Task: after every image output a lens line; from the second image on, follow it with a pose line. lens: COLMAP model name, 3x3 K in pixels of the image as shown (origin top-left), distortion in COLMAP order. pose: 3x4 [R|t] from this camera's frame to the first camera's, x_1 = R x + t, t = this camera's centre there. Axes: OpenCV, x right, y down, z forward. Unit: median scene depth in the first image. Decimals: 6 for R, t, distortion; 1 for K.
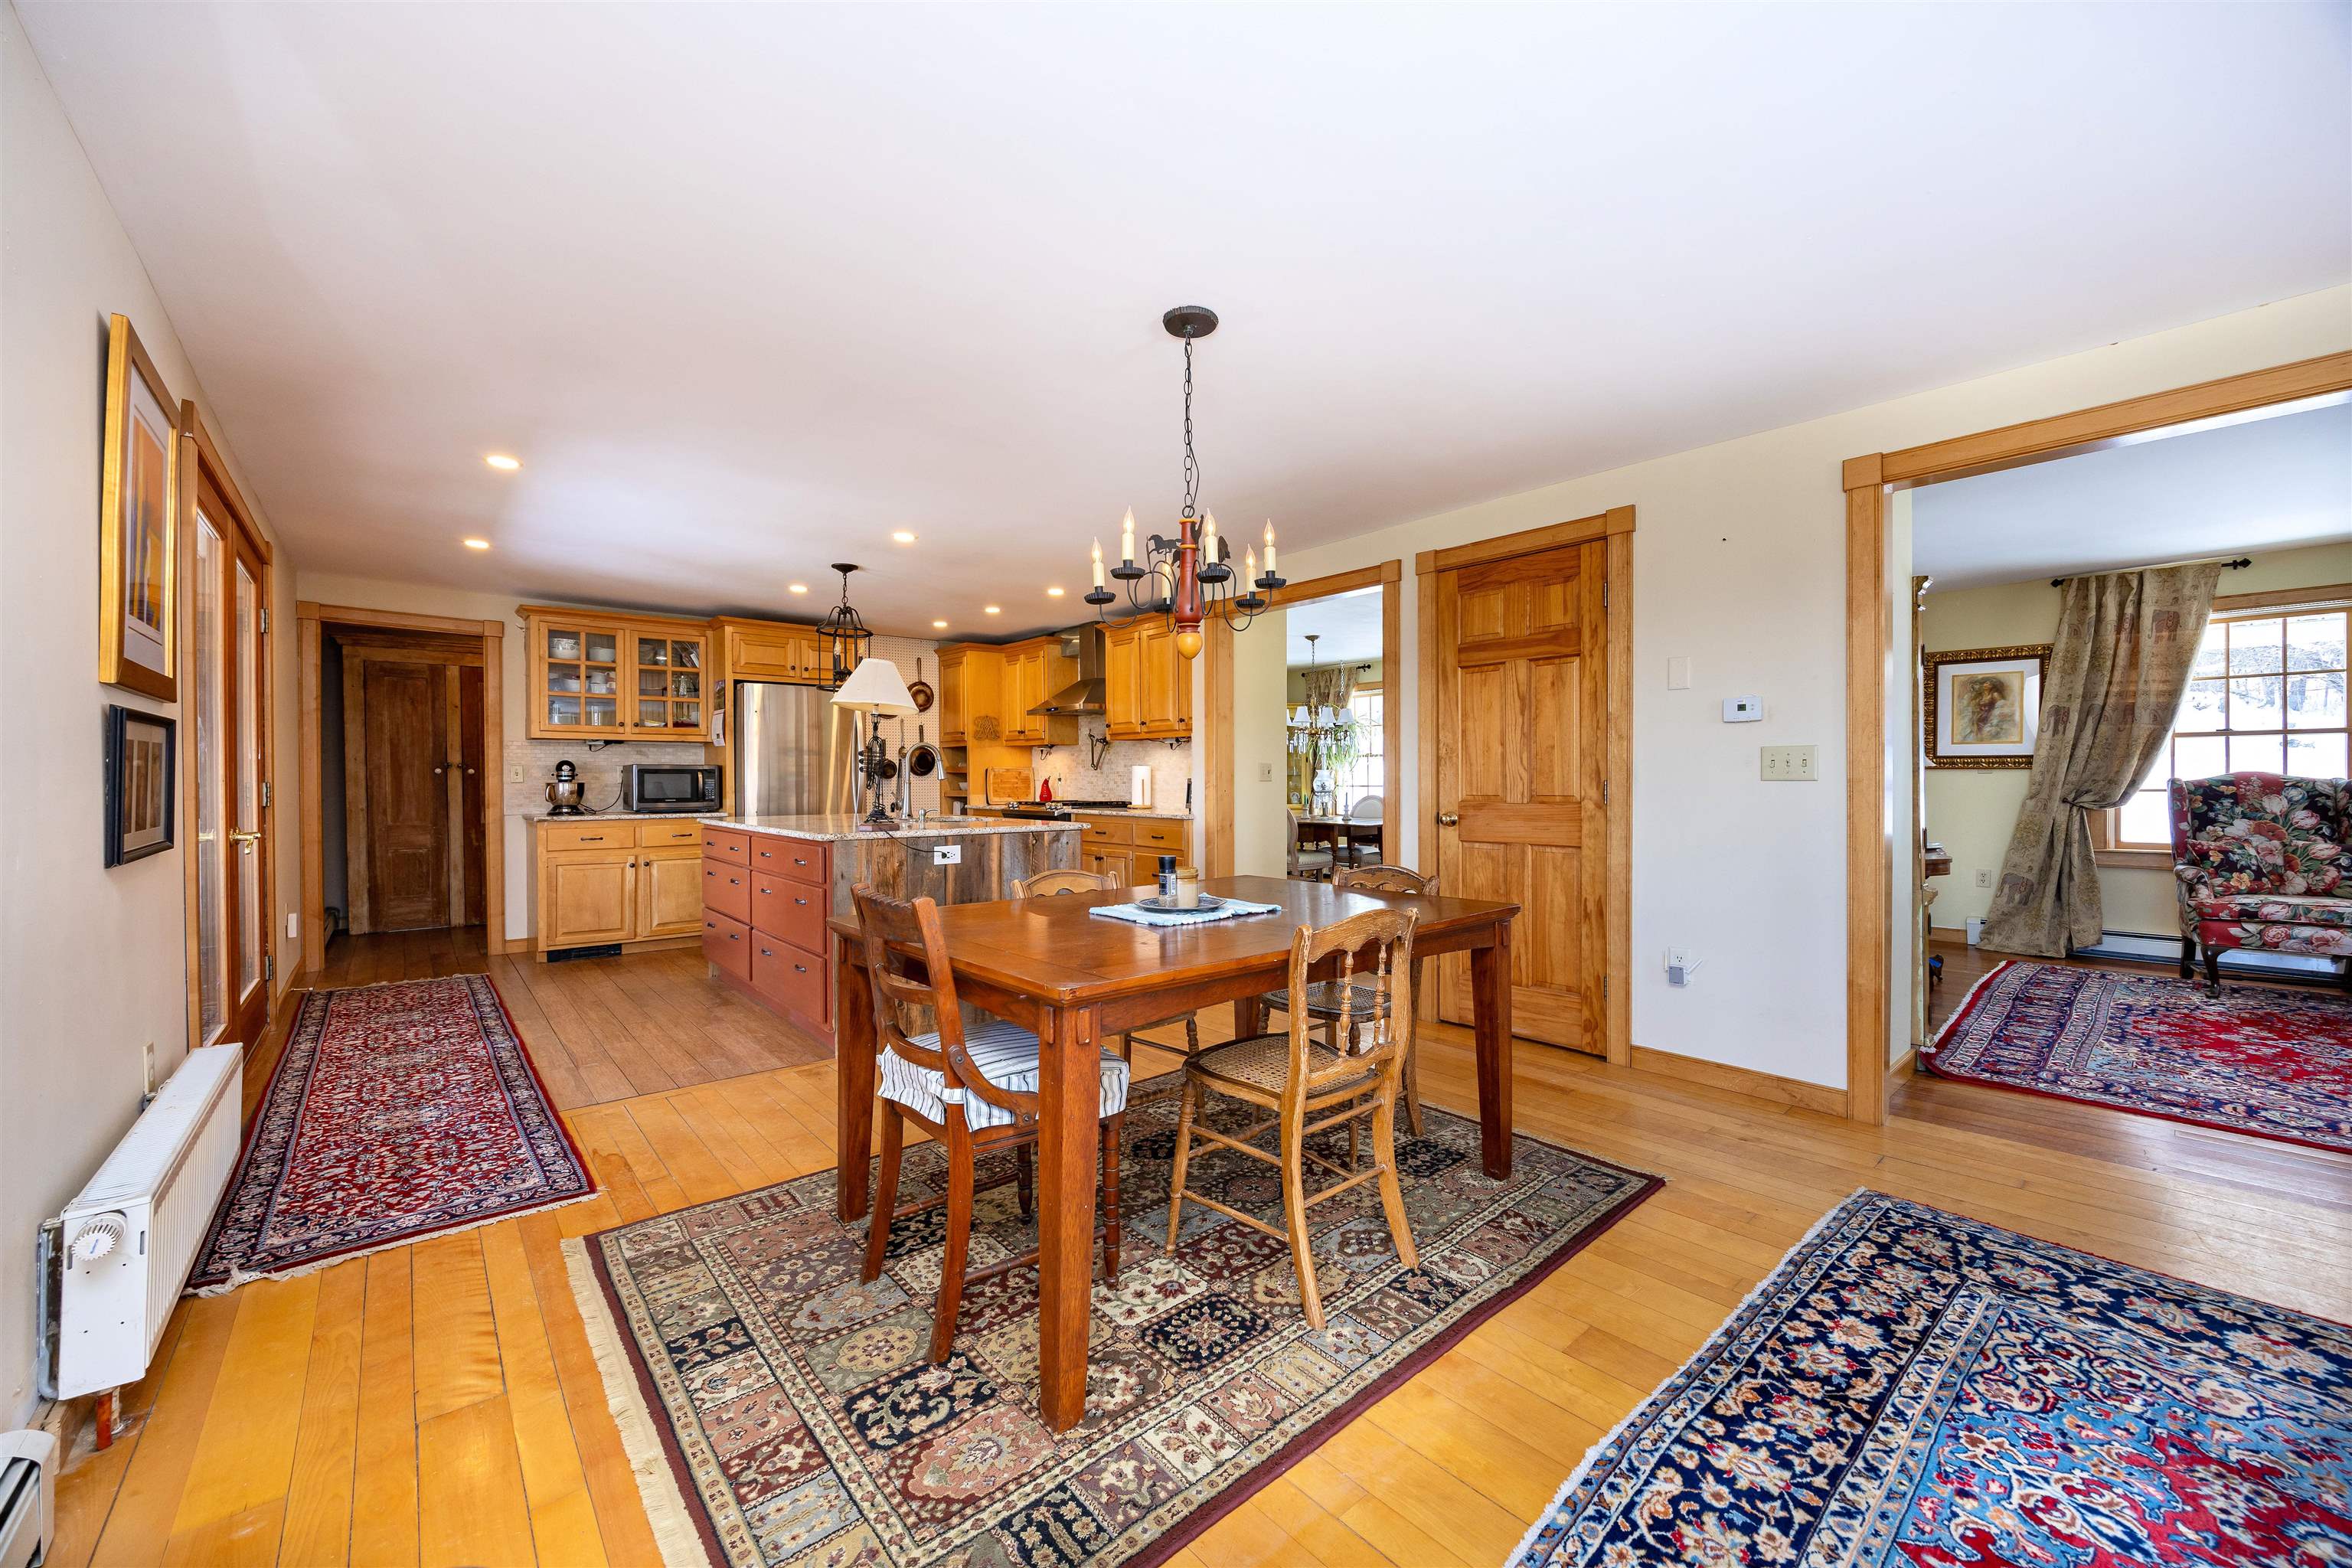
lens RADIAL K [[891.5, 0, 1165.7], [0, 891.5, 786.5], [0, 0, 1]] dist [-0.000957, -0.000162]
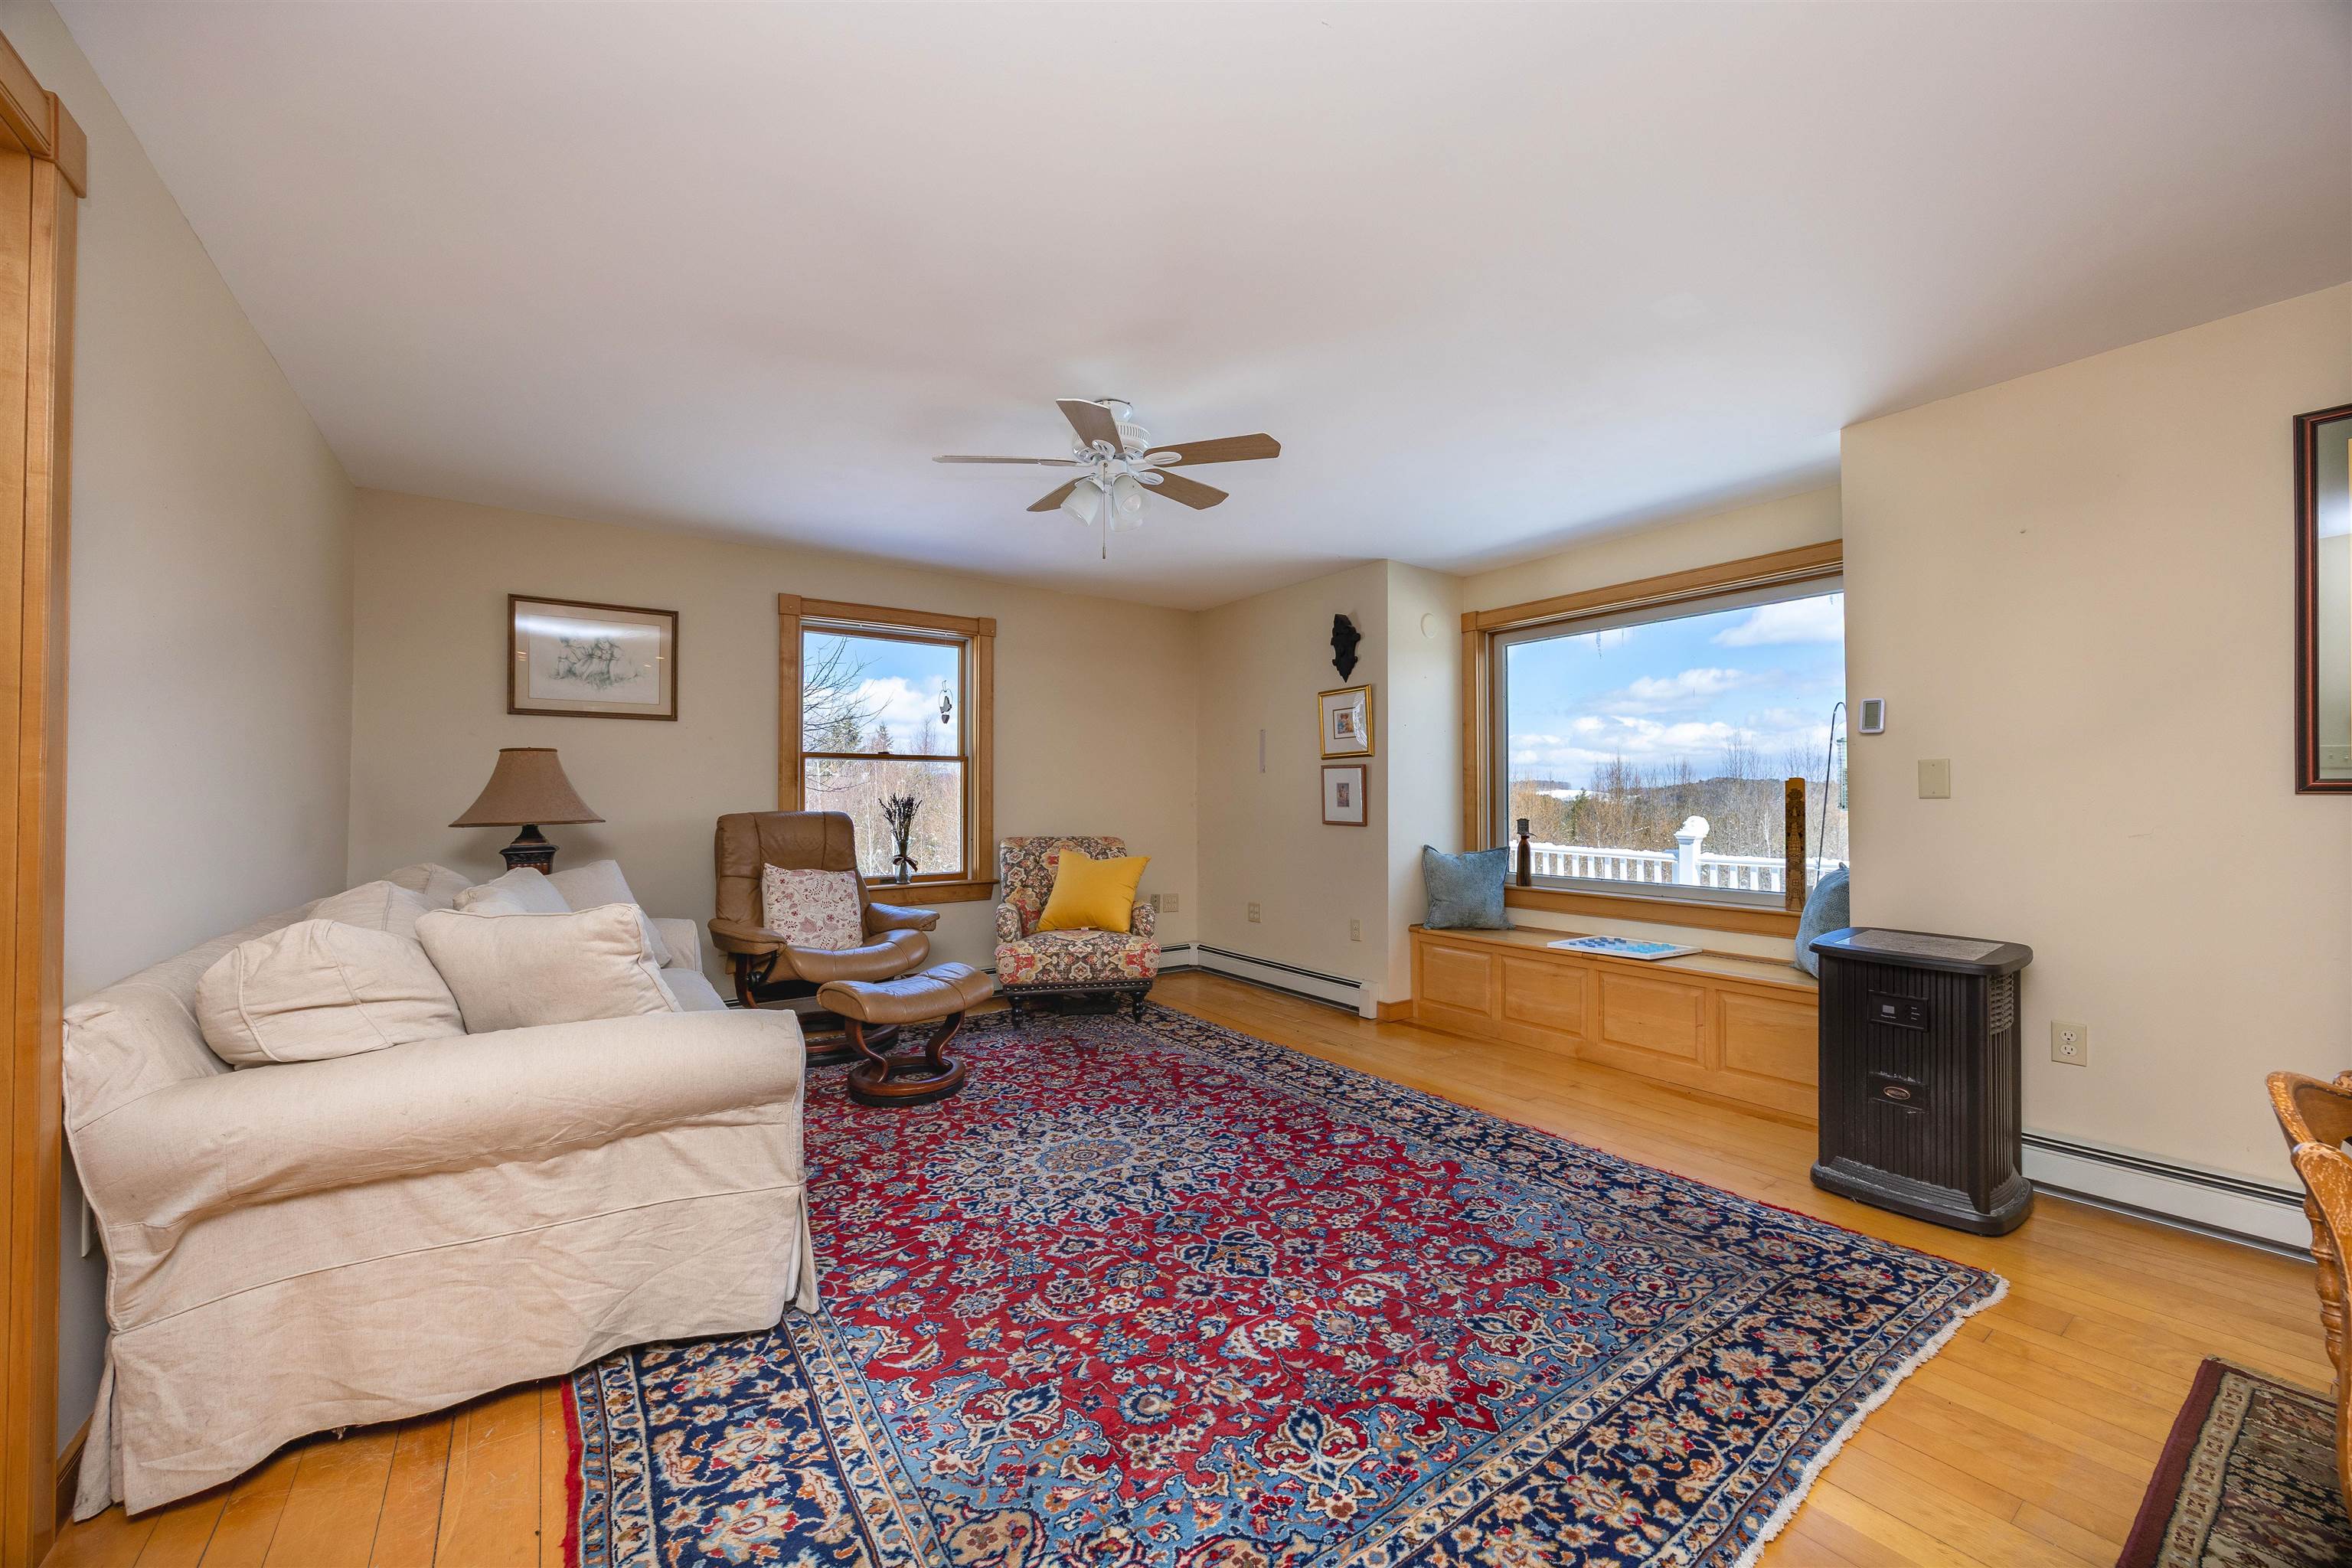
lens RADIAL K [[891.5, 0, 1159.6], [0, 891.5, 790.5], [0, 0, 1]] dist [-0.000957, -0.000162]
pose [[-0.995408, 0.006042, 0.095533, 0.716622], [0.005683, 0.999976, -0.004022, -0.014590], [-0.095555, -0.003461, -0.995418, 1.394099]]
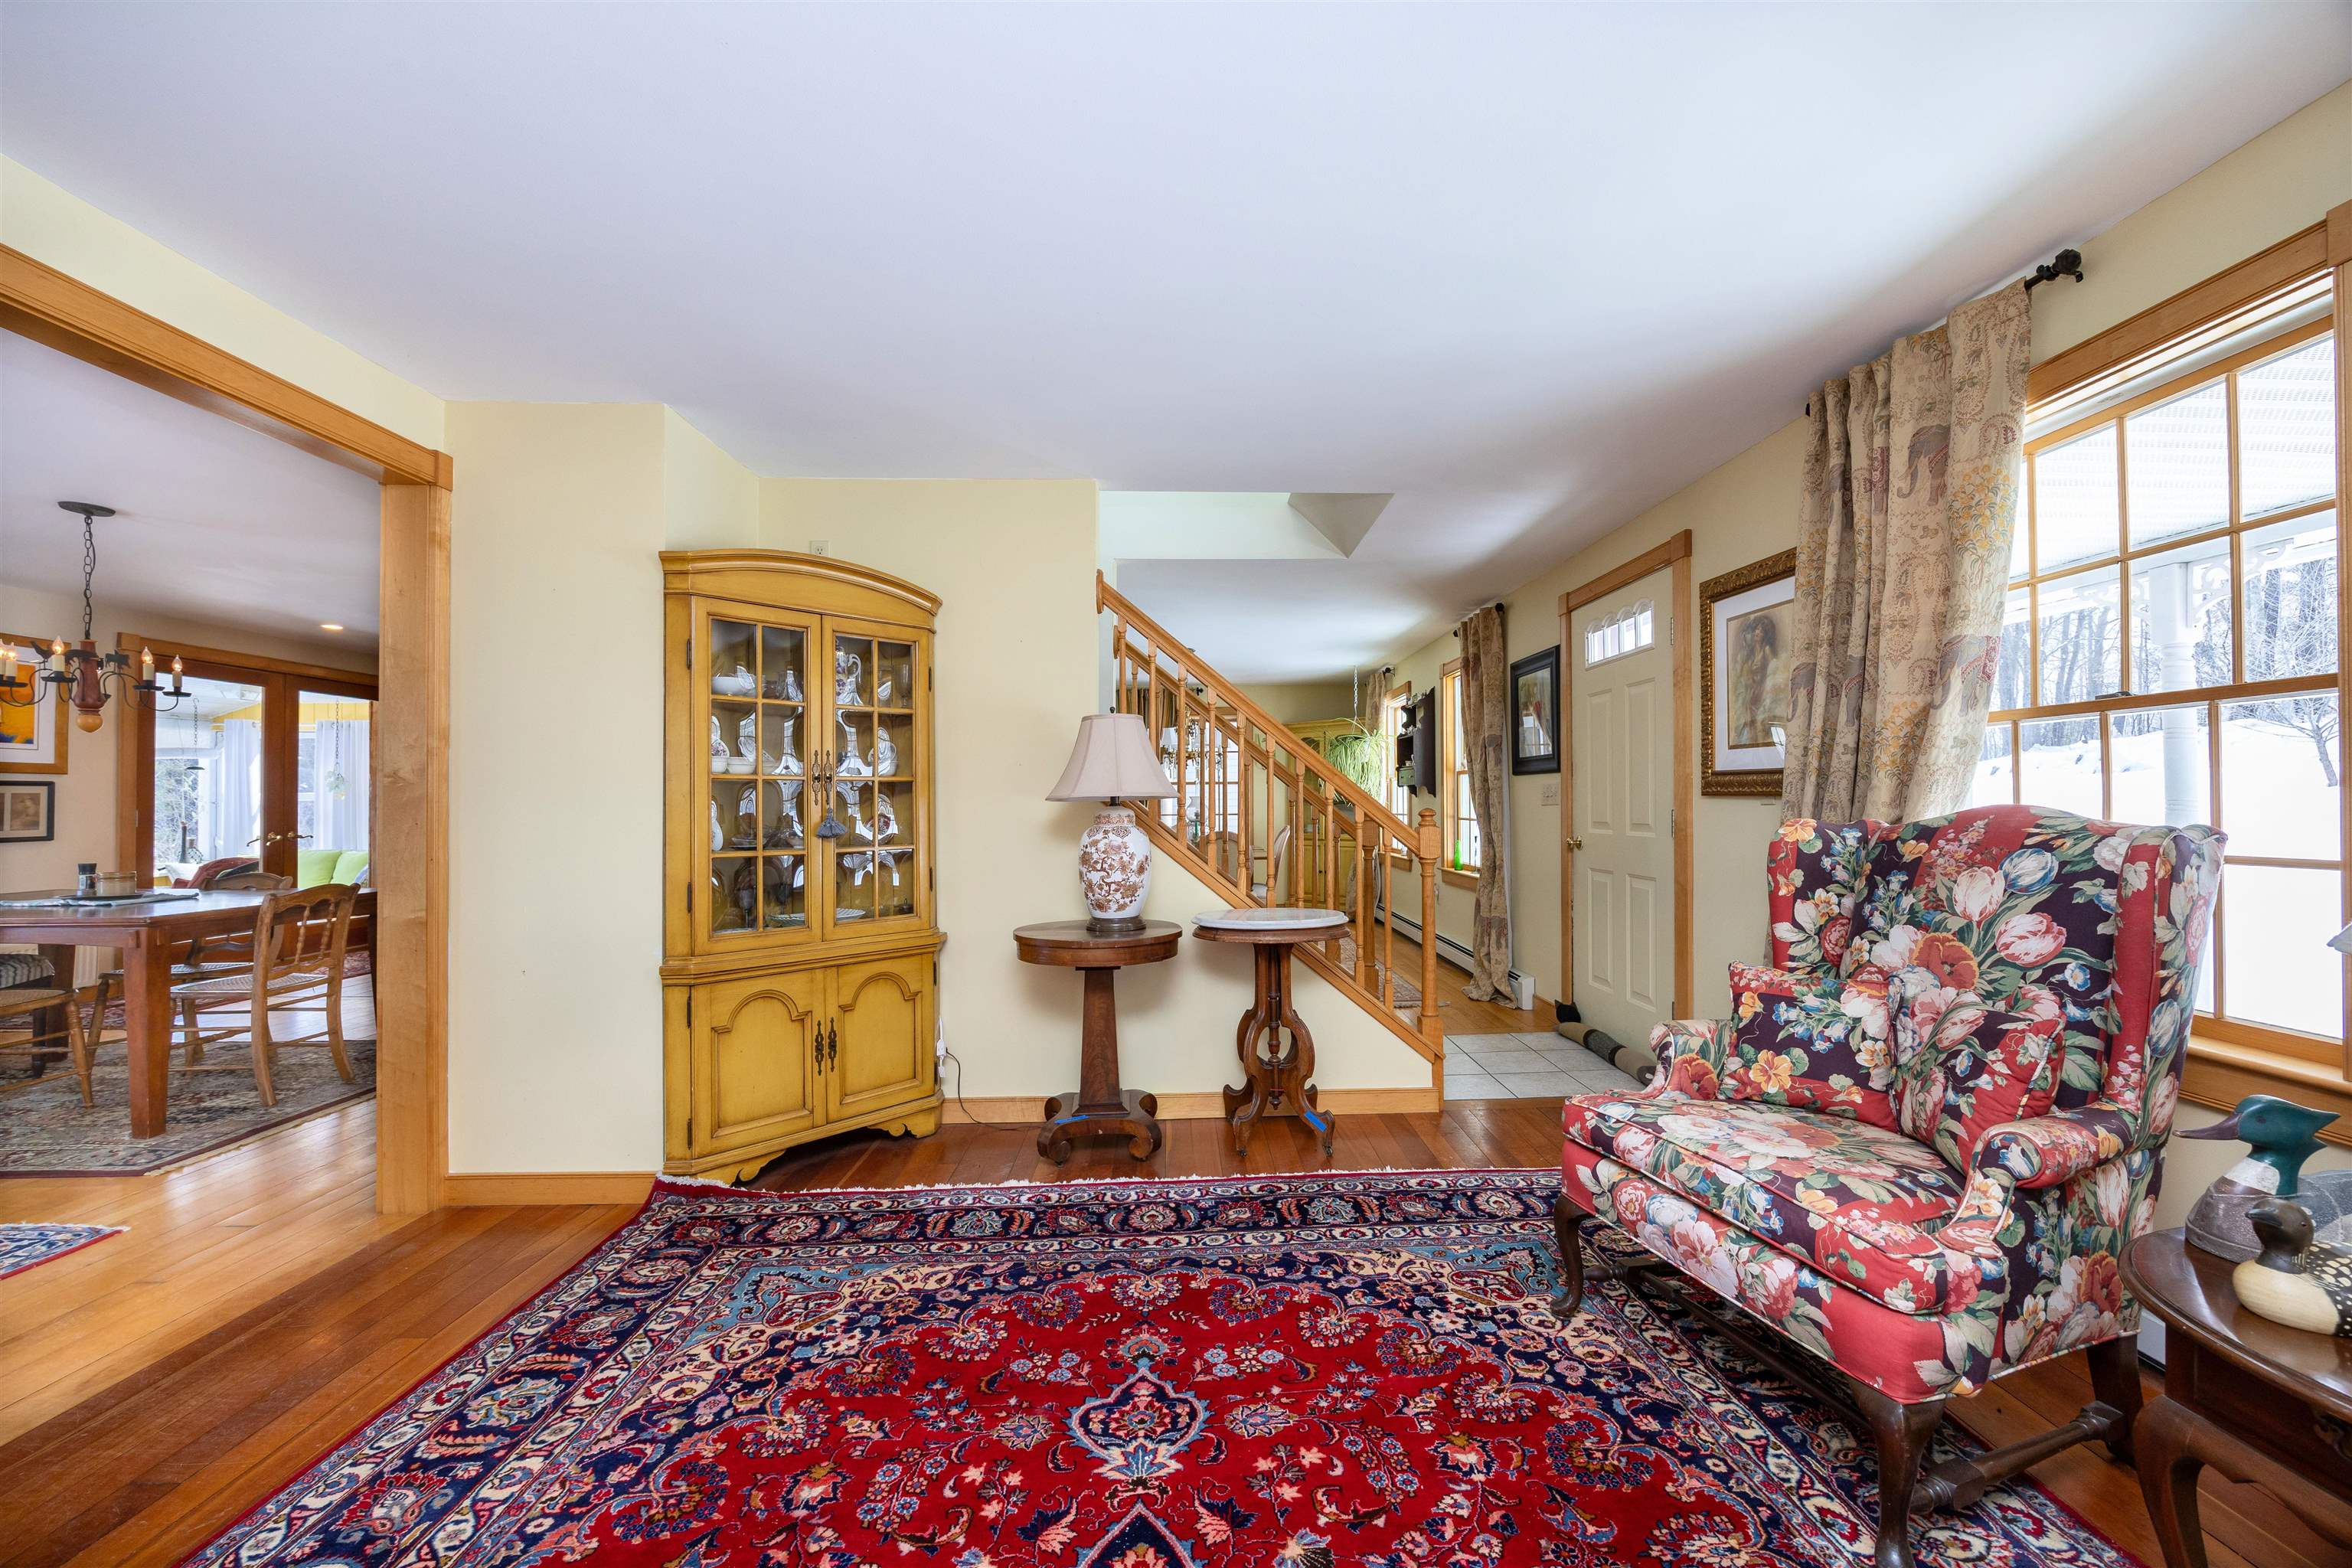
lens RADIAL K [[891.5, 0, 1193.3], [0, 891.5, 789.5], [0, 0, 1]] dist [-0.000957, -0.000162]
pose [[0.782043, -0.010785, -0.623131, 2.795451], [0.000517, 0.999861, -0.016656, -0.041370], [0.623224, 0.012703, 0.781940, 1.125763]]
